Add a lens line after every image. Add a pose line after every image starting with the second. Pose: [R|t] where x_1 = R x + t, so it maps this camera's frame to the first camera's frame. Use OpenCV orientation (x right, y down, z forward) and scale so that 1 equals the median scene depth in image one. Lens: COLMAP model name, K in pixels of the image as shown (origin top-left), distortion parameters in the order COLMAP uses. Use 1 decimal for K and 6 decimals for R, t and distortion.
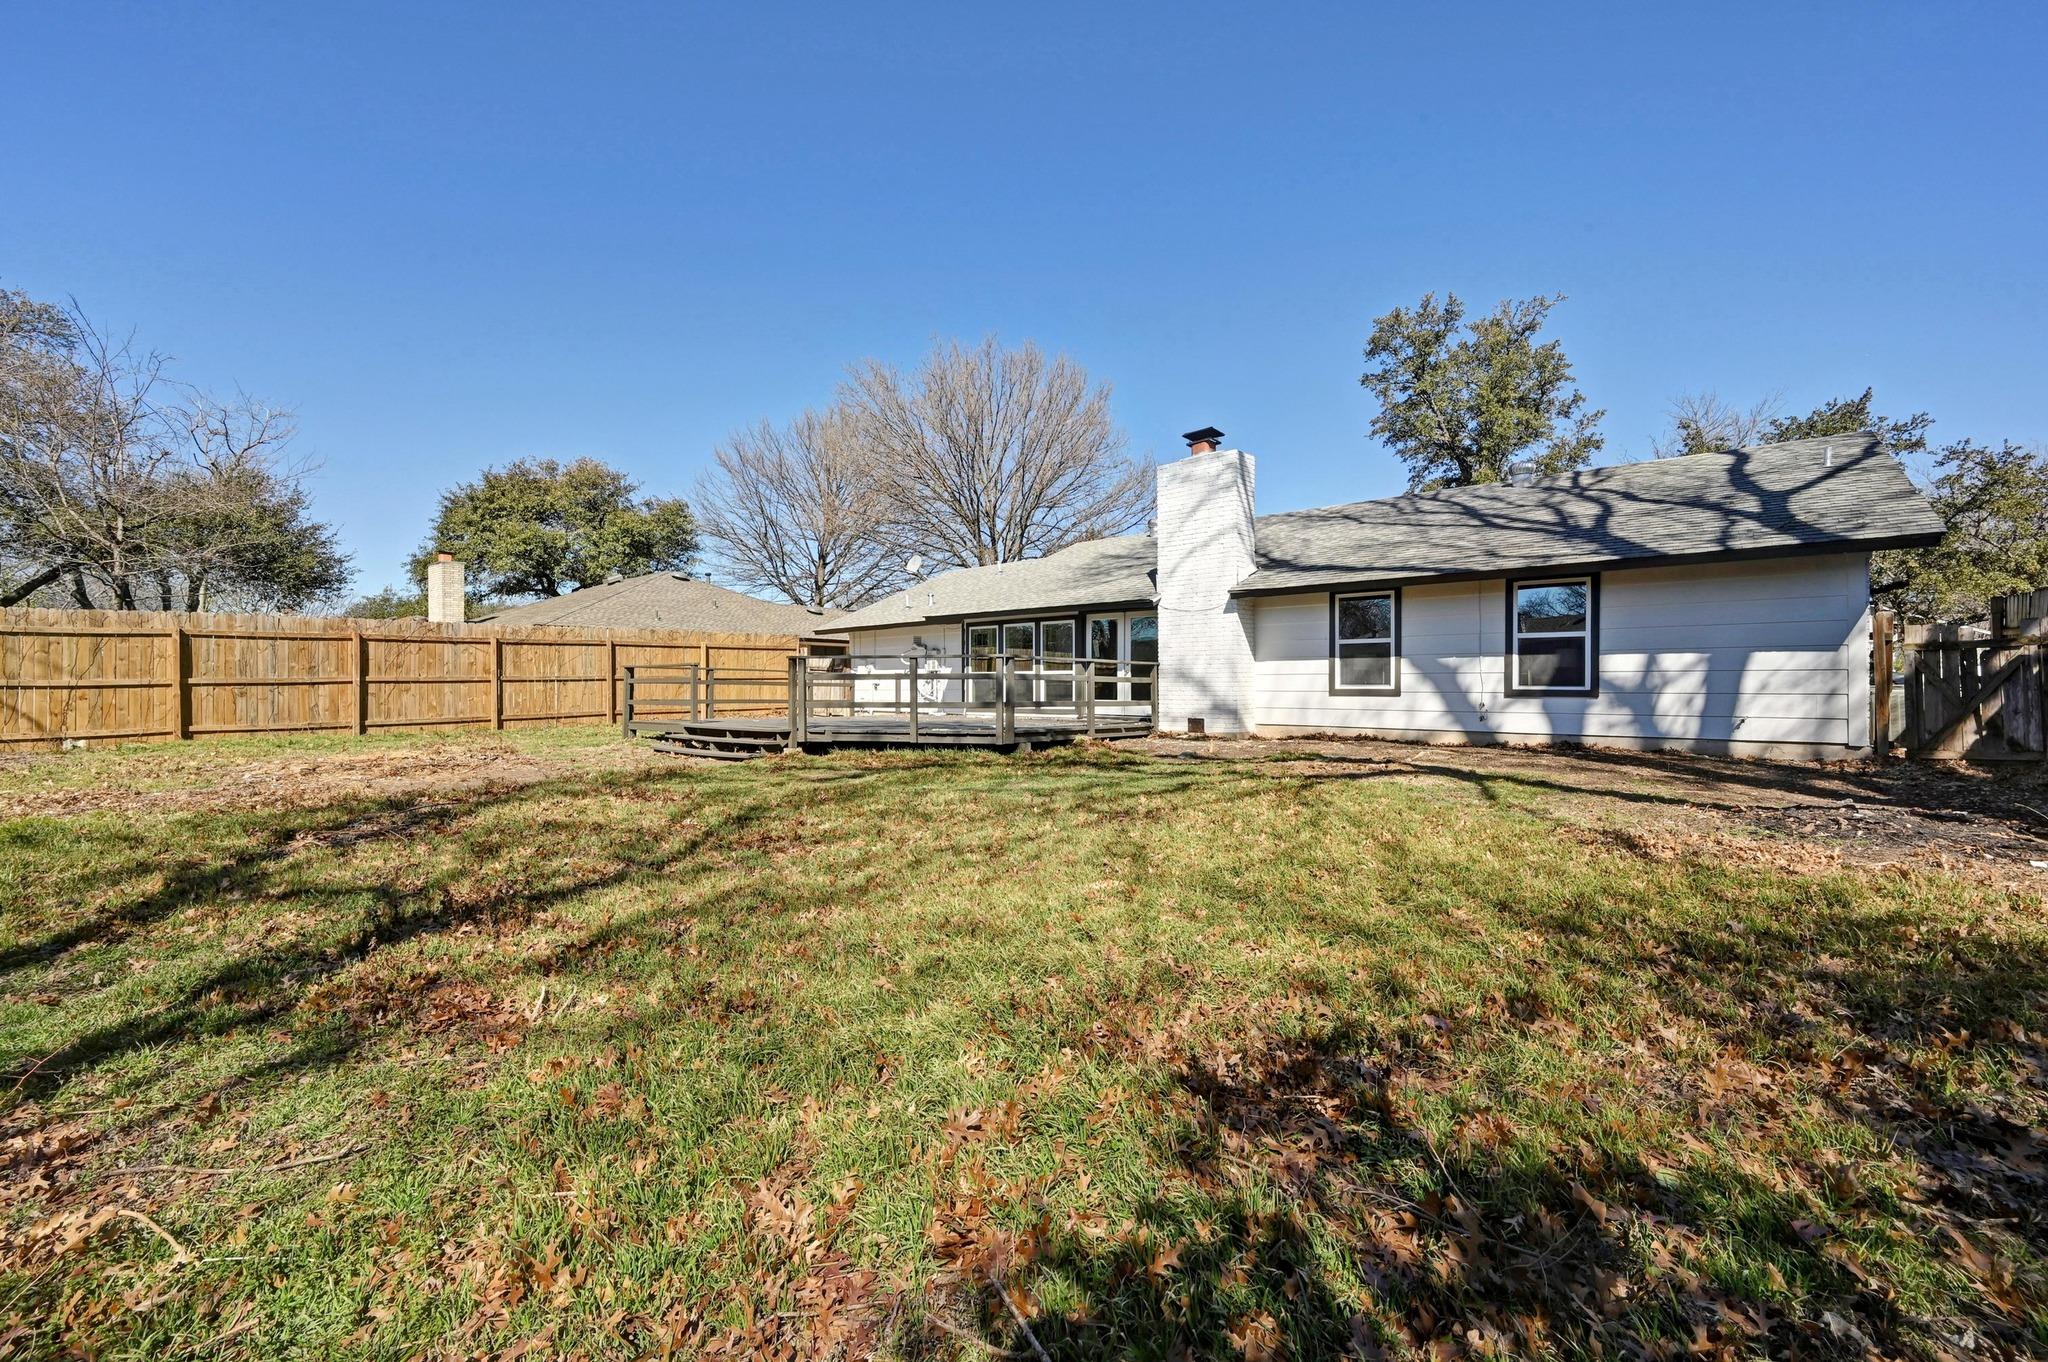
lens RADIAL K [[809.7, 0, 1028.9], [0, 809.7, 682.4], [0, 0, 1]] dist [-0.002119, -0.000260]
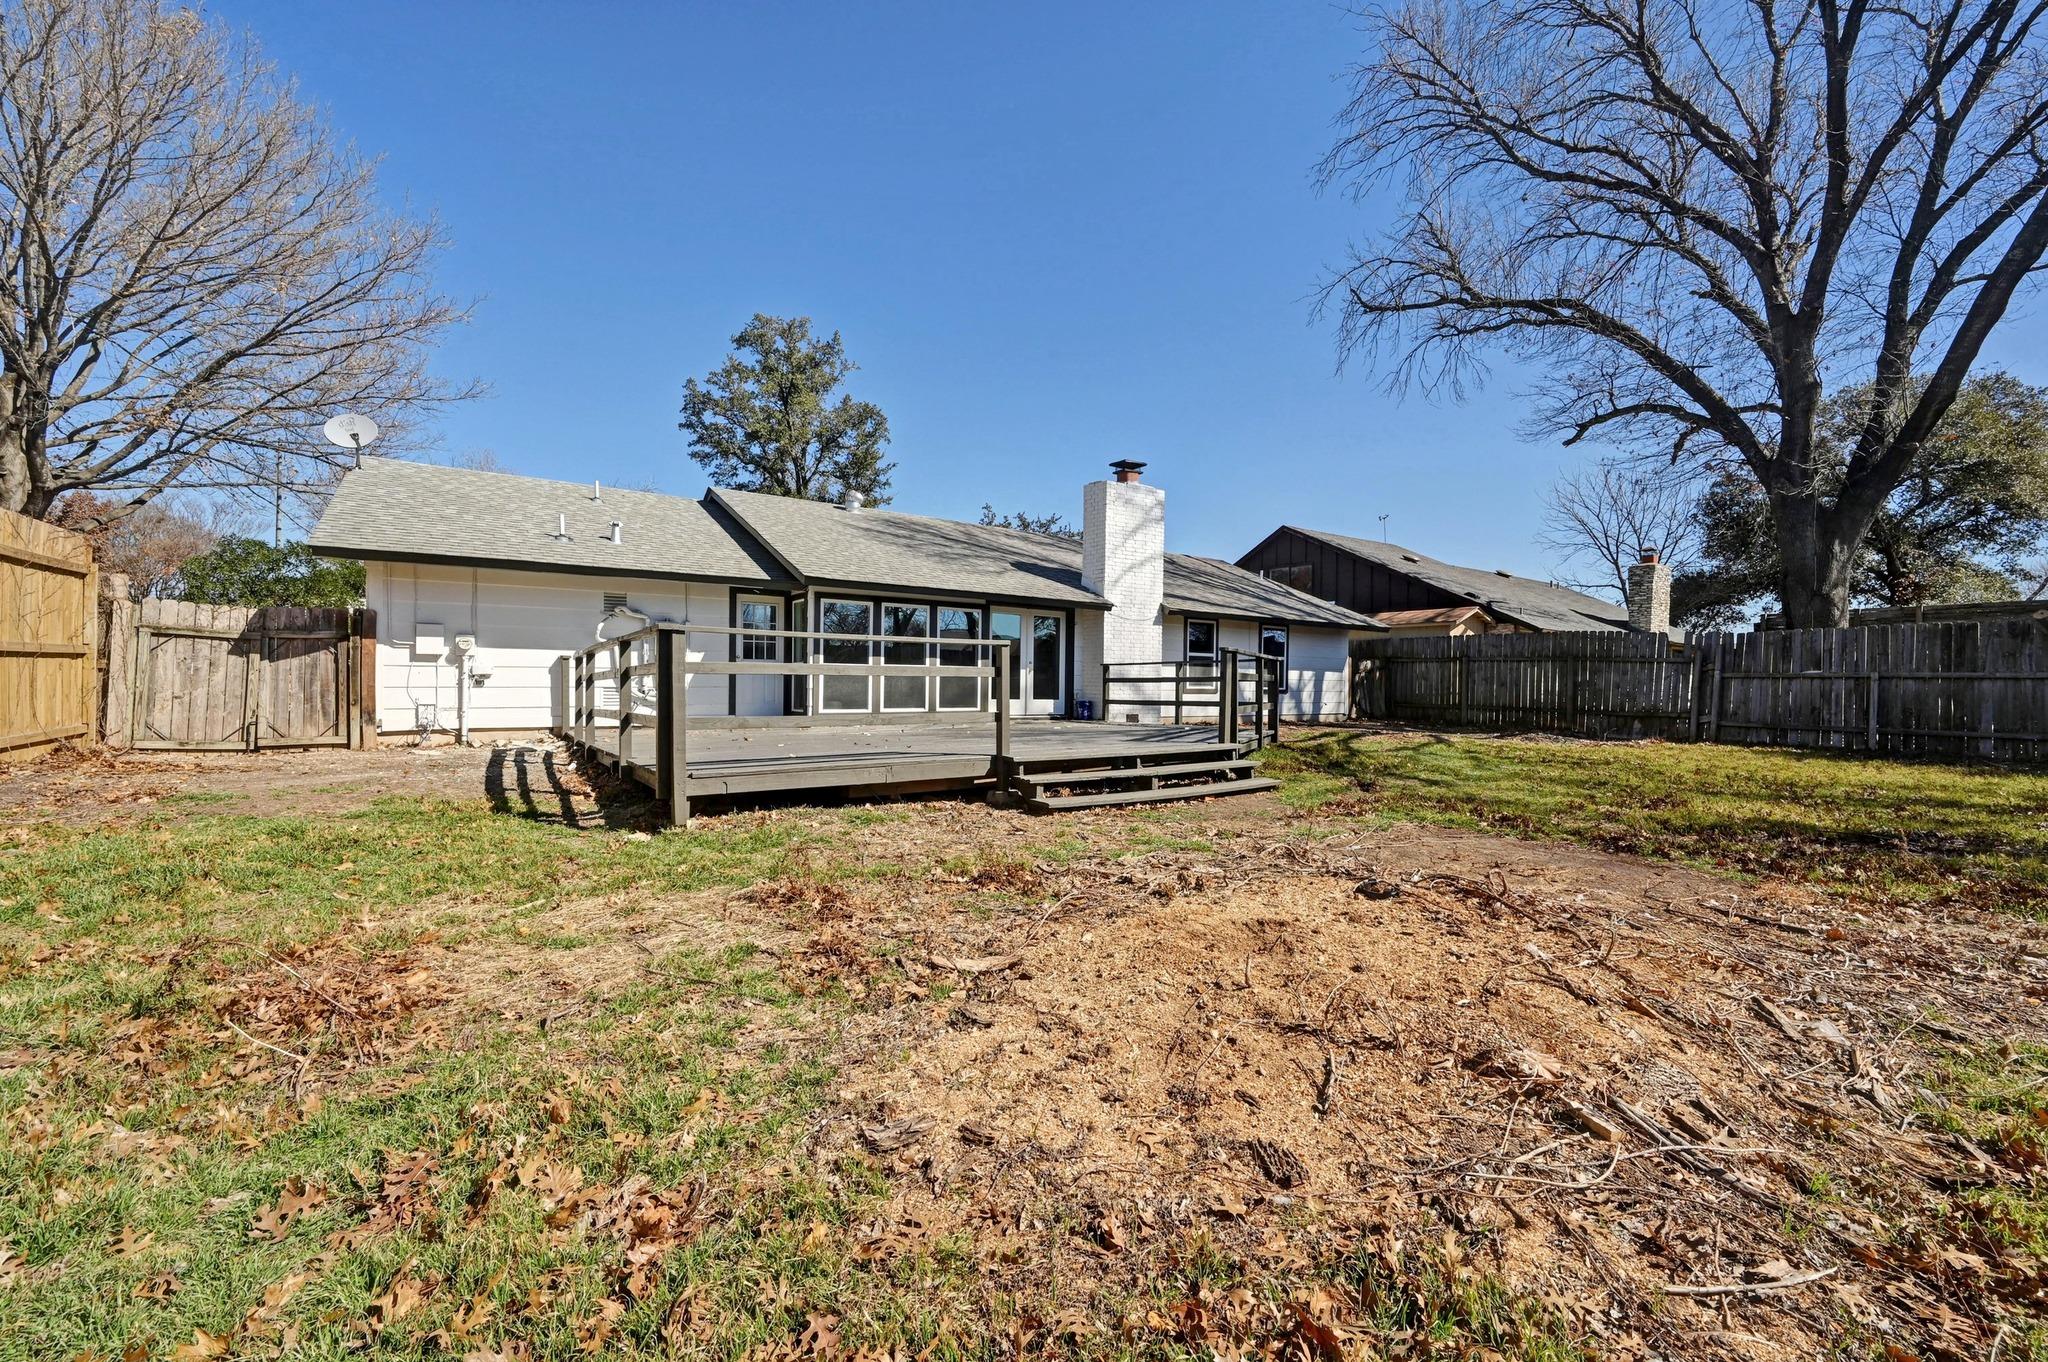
lens RADIAL K [[809.7, 0, 1028.9], [0, 809.7, 682.4], [0, 0, 1]] dist [-0.002119, -0.000260]
pose [[0.237974, 0.002430, 0.971268, -1.212663], [-0.016851, 0.999857, 0.001627, 0.000035], [-0.971125, -0.016754, 0.237981, 1.122892]]
